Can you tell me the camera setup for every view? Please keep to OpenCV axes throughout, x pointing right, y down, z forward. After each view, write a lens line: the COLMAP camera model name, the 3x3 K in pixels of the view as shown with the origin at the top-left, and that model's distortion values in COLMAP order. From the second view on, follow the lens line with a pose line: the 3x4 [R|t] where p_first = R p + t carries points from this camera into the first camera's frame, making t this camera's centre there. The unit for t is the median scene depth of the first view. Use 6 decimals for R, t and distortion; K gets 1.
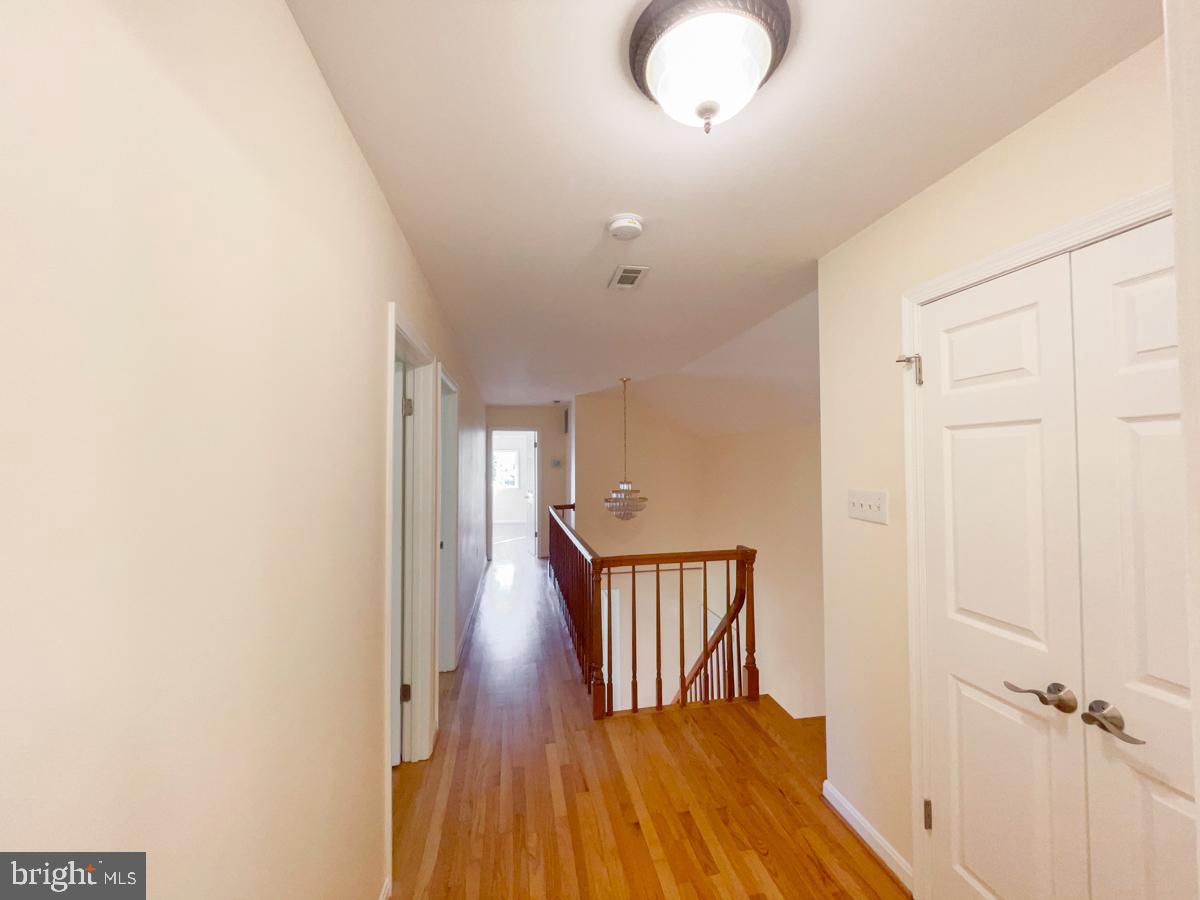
lens RADIAL K [[496.3, 0, 597.1], [0, 496.3, 448.0], [0, 0, 1]] dist [-0.001100, 0.000015]
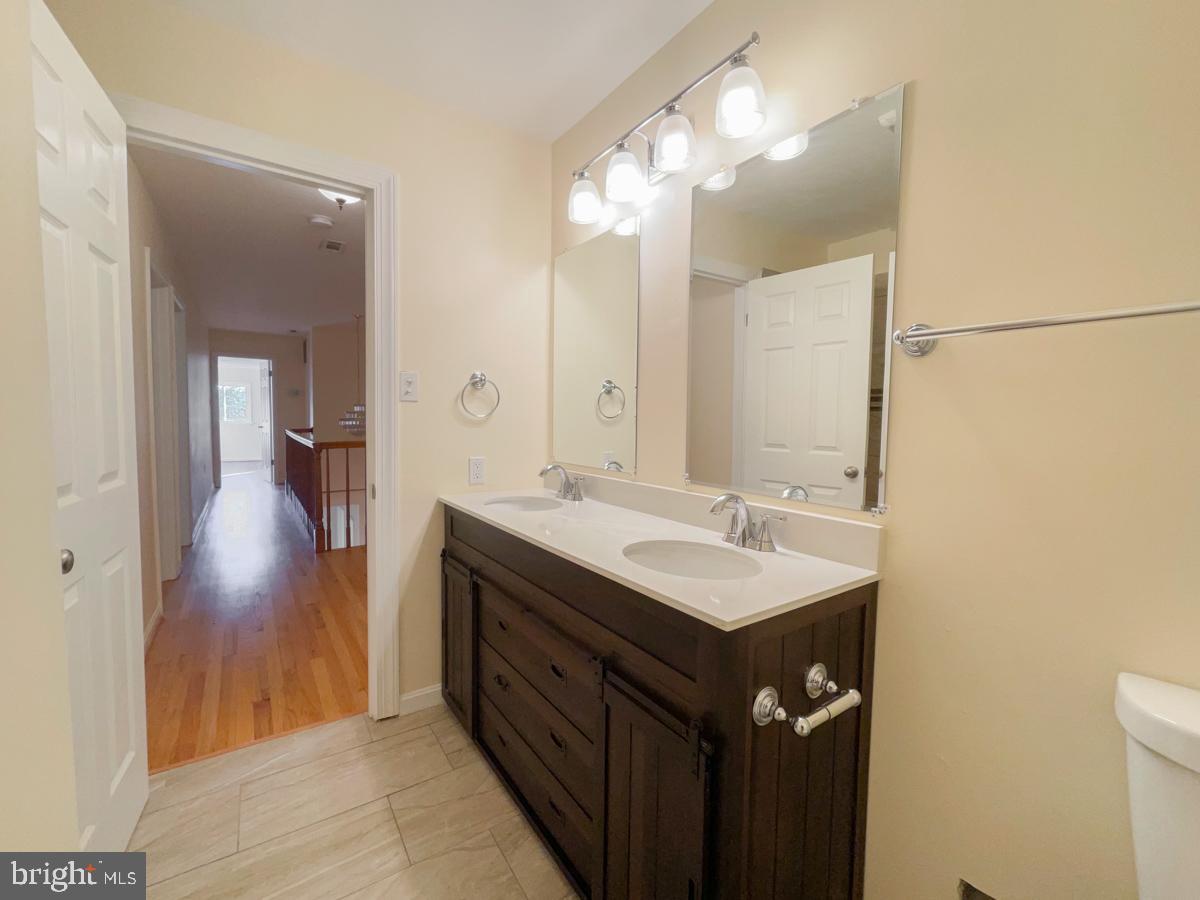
lens RADIAL K [[506.5, 0, 602.5], [0, 506.5, 442.3], [0, 0, 1]] dist [0.000662, 0.000110]
pose [[0.901443, -0.003427, 0.432884, 0.046702], [-0.032573, 0.996597, 0.075721, 0.038387], [-0.431670, -0.082358, 0.898264, -0.279106]]
